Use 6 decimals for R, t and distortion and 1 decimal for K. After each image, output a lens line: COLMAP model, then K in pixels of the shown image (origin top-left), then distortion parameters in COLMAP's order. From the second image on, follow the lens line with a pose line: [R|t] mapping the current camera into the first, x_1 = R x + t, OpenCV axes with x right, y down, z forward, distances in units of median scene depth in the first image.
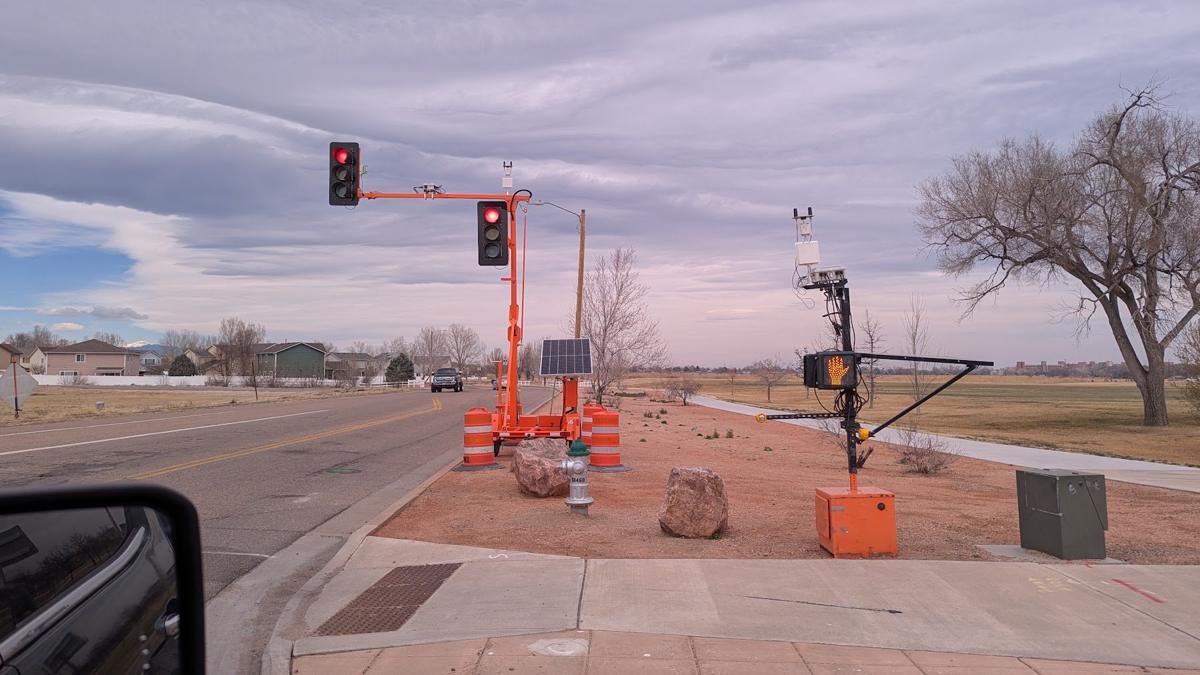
lens RADIAL K [[909.7, 0, 573.4], [0, 909.7, 339.7], [0, 0, 1]] dist [0.071358, -0.069347]
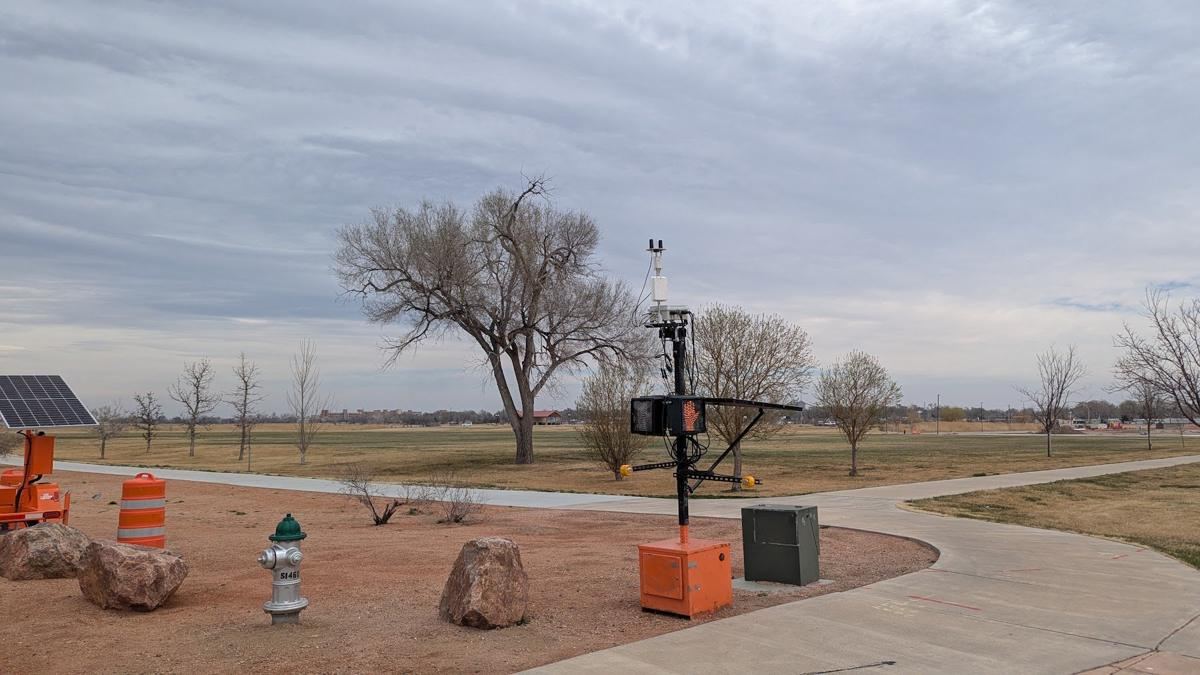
lens RADIAL K [[899.2, 0, 640.8], [0, 899.2, 333.2], [0, 0, 1]] dist [0.076612, -0.075230]
pose [[0.678206, 0.064385, 0.732046, -0.121528], [-0.019943, 0.997400, -0.069247, 0.003939], [-0.734602, 0.032365, 0.677726, 0.114478]]
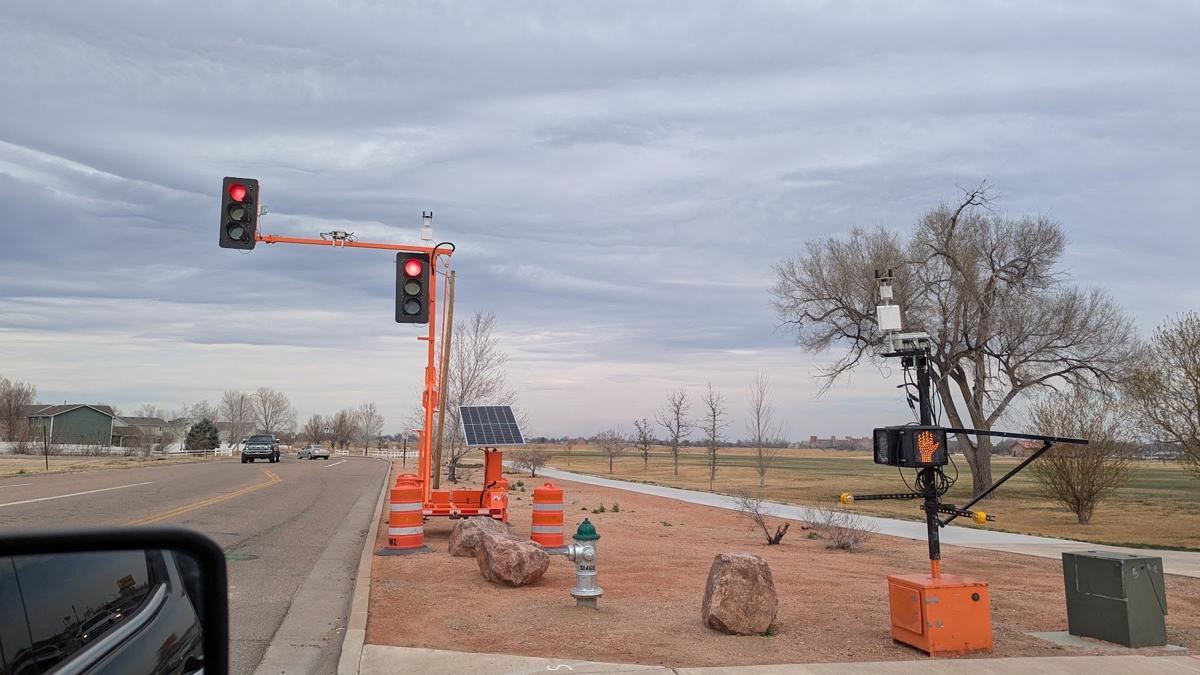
lens RADIAL K [[909.7, 0, 573.4], [0, 909.7, 339.7], [0, 0, 1]] dist [0.071358, -0.069347]
pose [[0.976349, 0.035829, 0.213210, -0.072825], [-0.019568, 0.996770, -0.077893, 0.001576], [-0.215312, 0.071879, 0.973896, 0.048293]]
